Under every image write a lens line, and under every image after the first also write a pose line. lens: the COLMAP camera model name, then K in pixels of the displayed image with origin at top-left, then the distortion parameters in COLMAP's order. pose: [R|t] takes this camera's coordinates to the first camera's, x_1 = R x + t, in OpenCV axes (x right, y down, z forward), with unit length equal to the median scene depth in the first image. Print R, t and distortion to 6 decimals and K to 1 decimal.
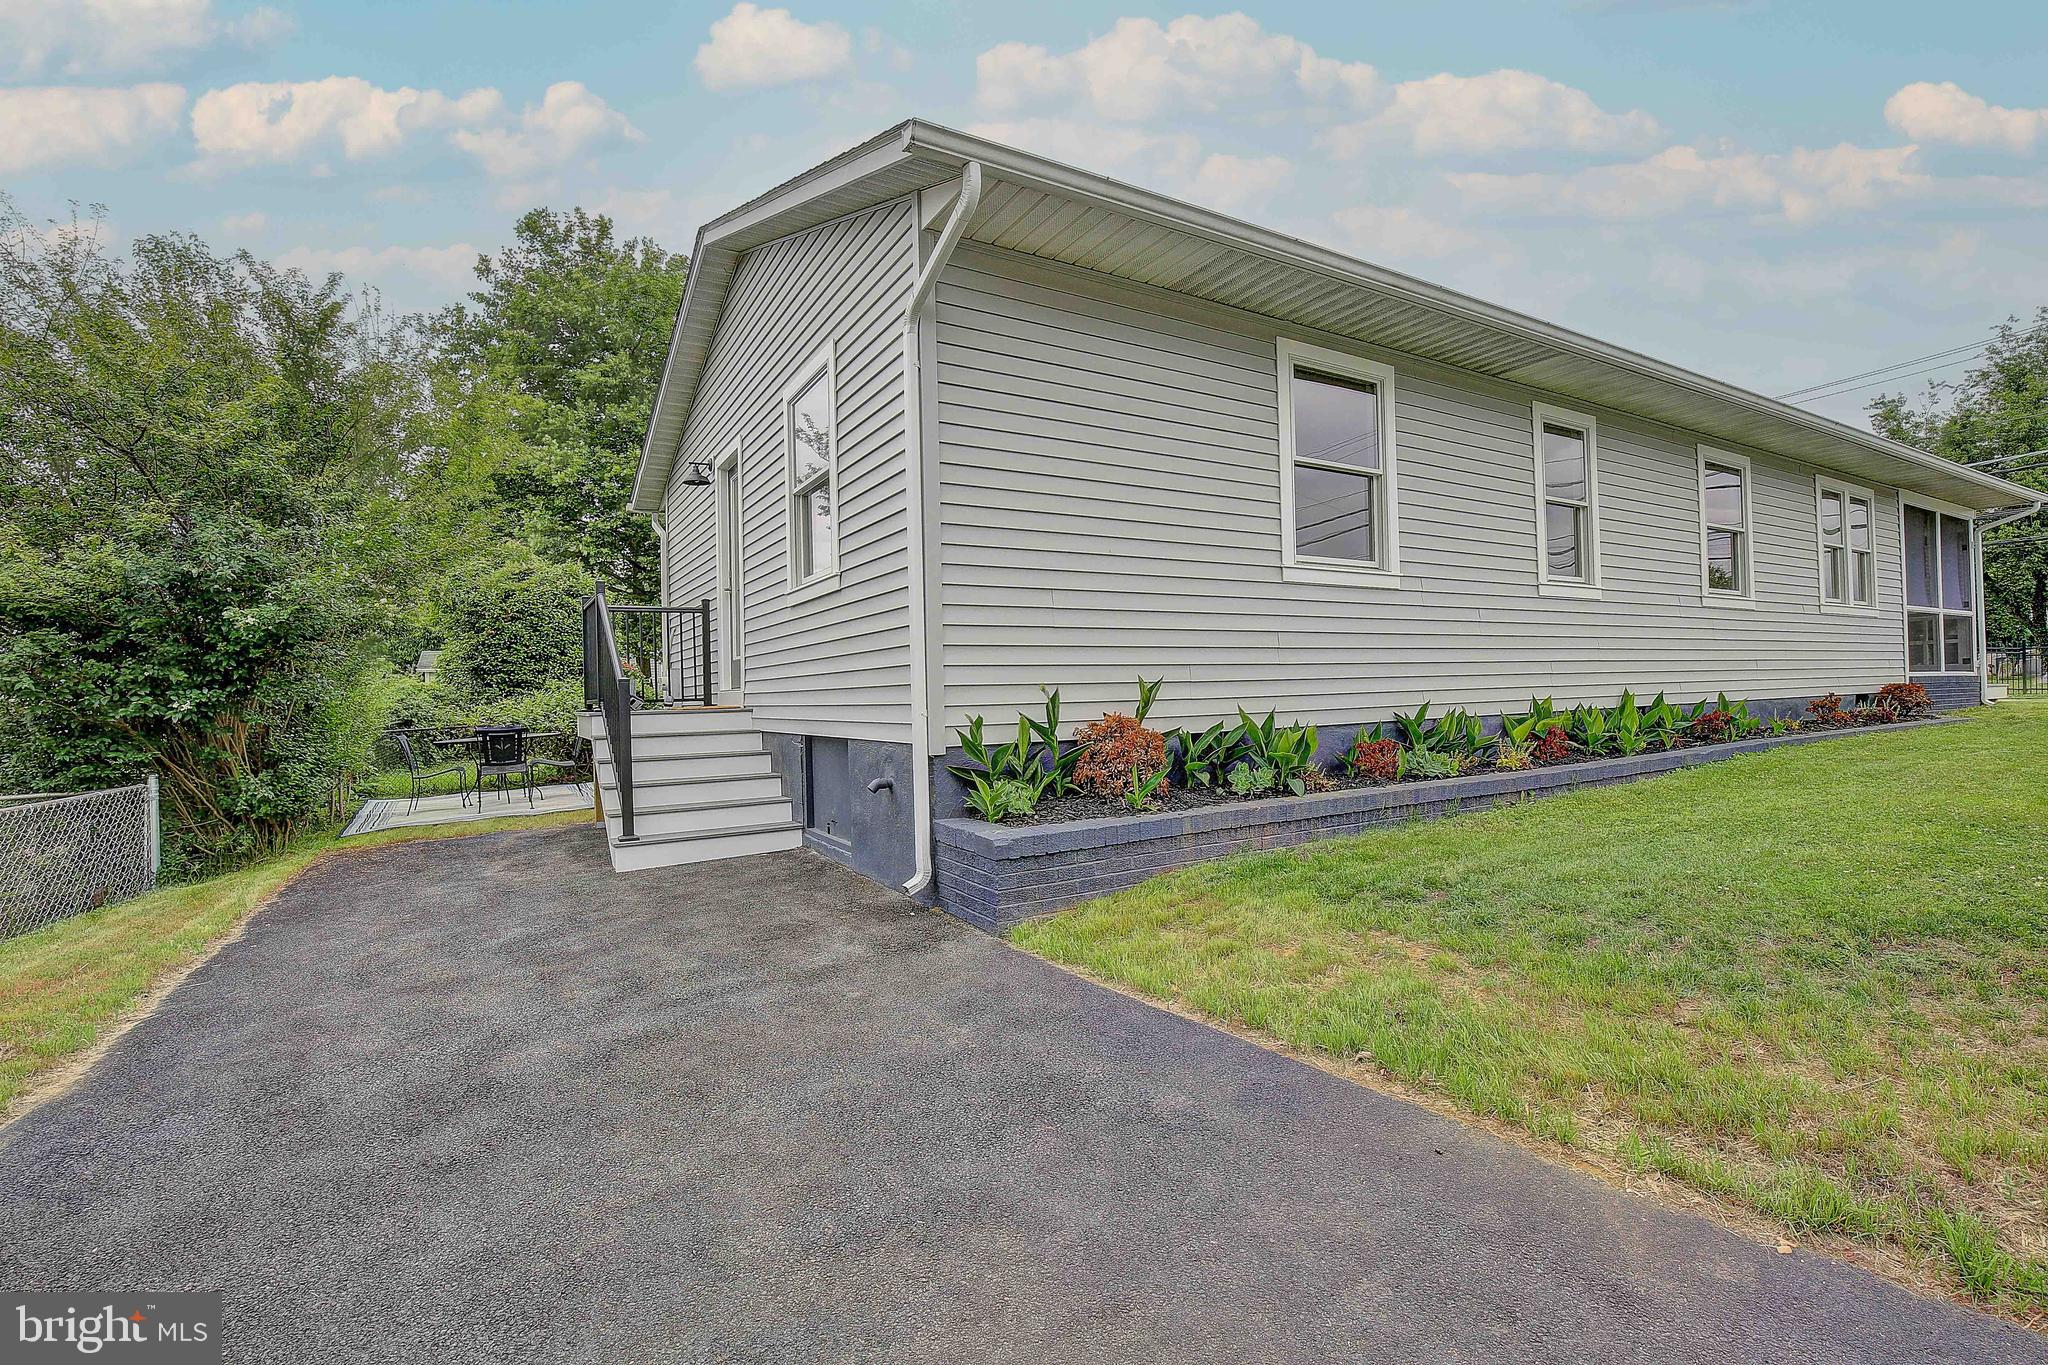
lens RADIAL K [[988.9, 0, 1041.5], [0, 988.9, 696.5], [0, 0, 1]] dist [-0.031850, 0.000151]
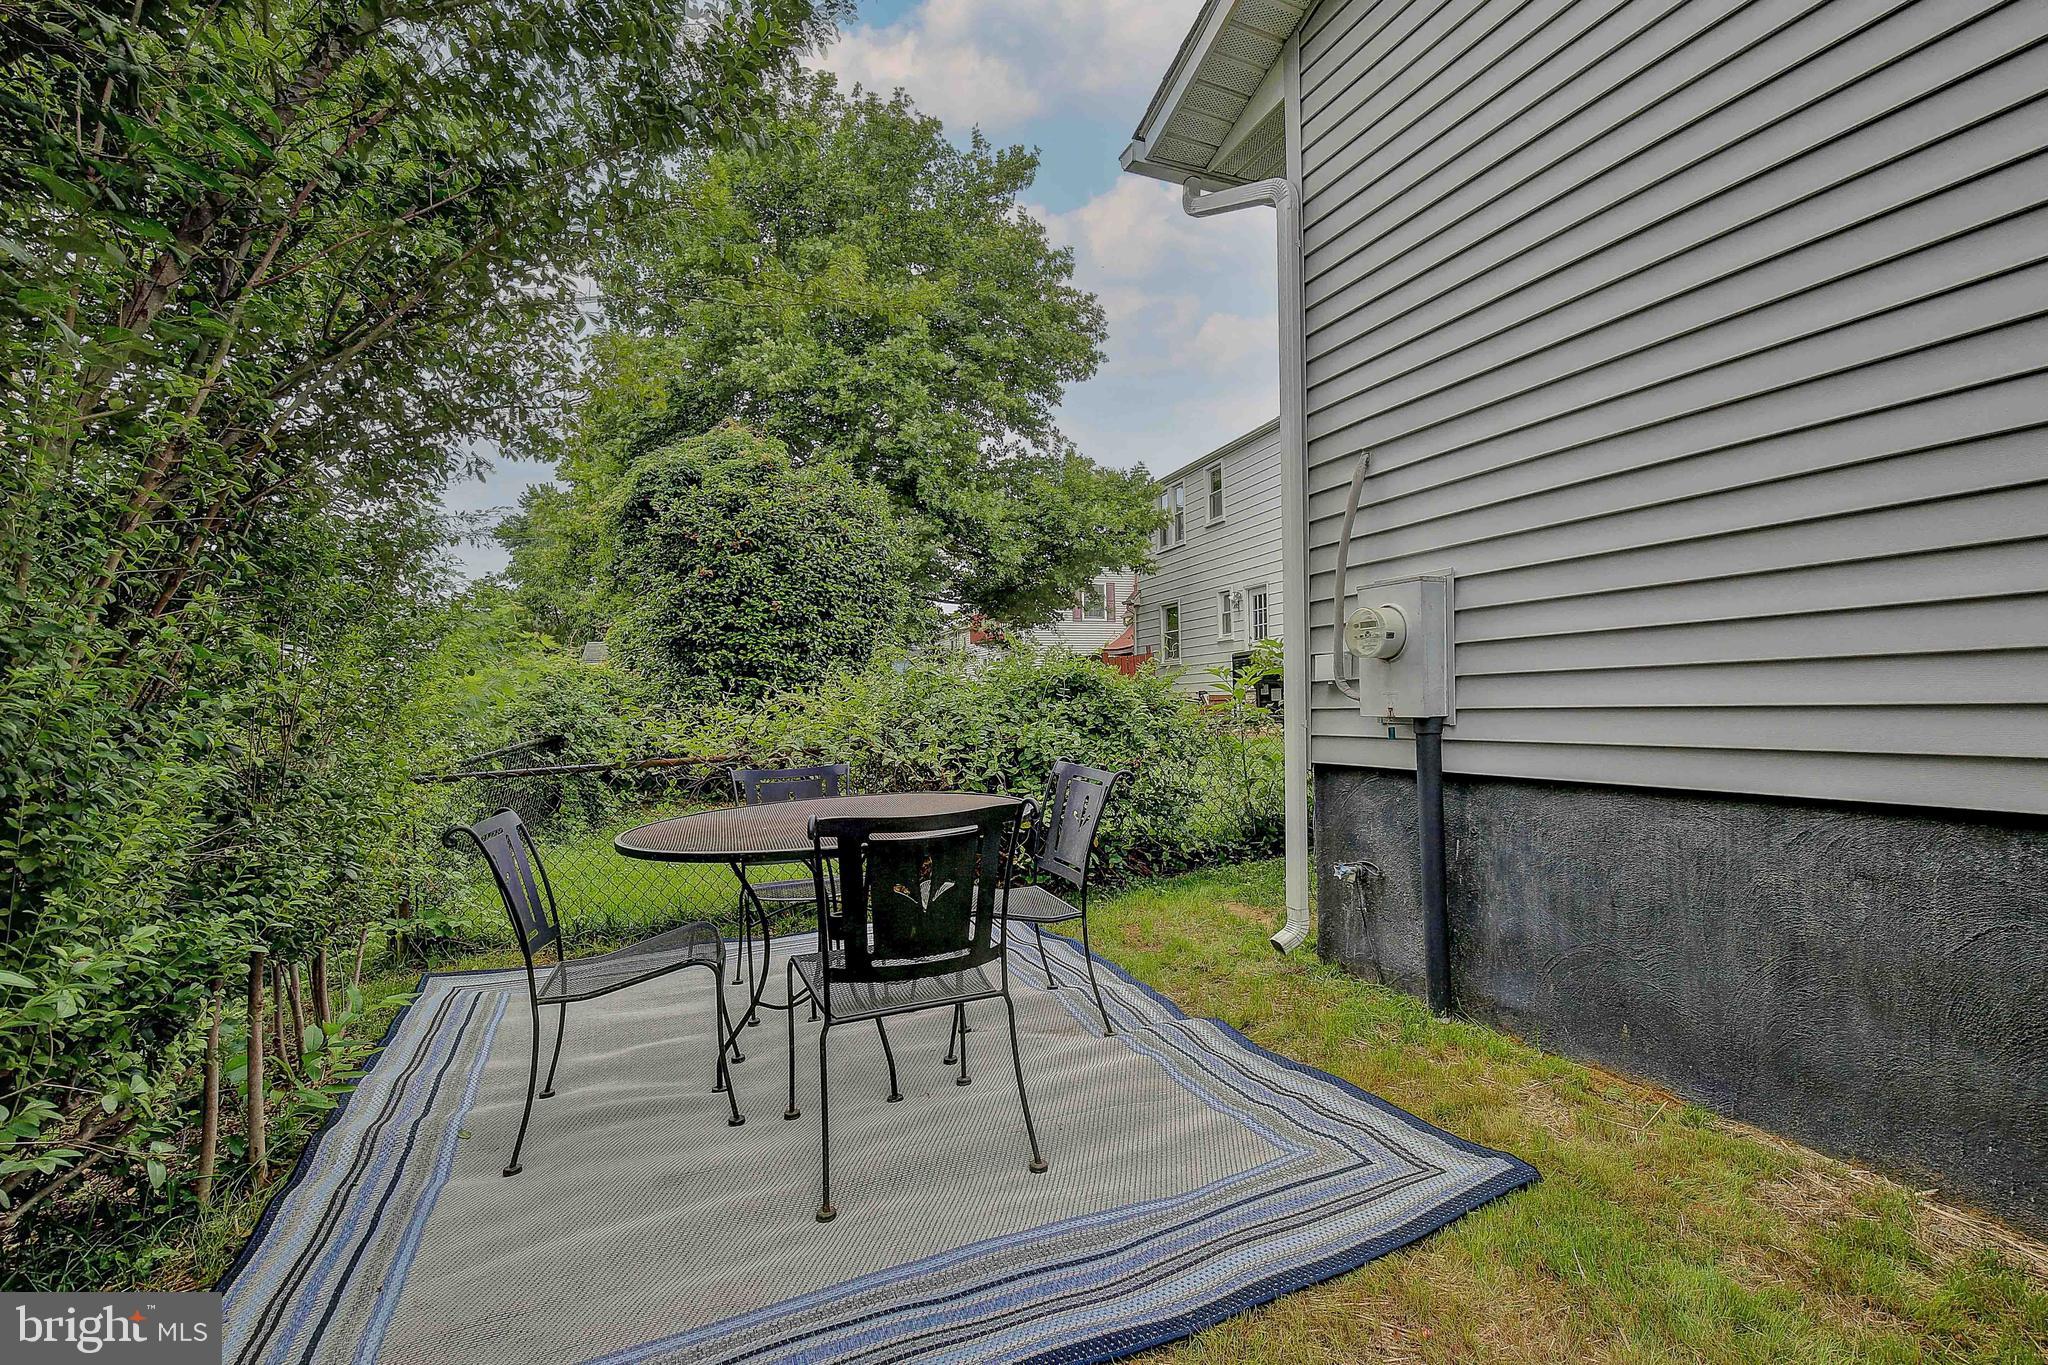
lens RADIAL K [[988.9, 0, 1041.5], [0, 988.9, 696.5], [0, 0, 1]] dist [-0.031850, 0.000151]
pose [[0.991221, 0.002845, -0.132182, -0.305290], [-0.004428, 0.999922, -0.011685, 0.007745], [0.132139, 0.012168, 0.991157, 0.484236]]
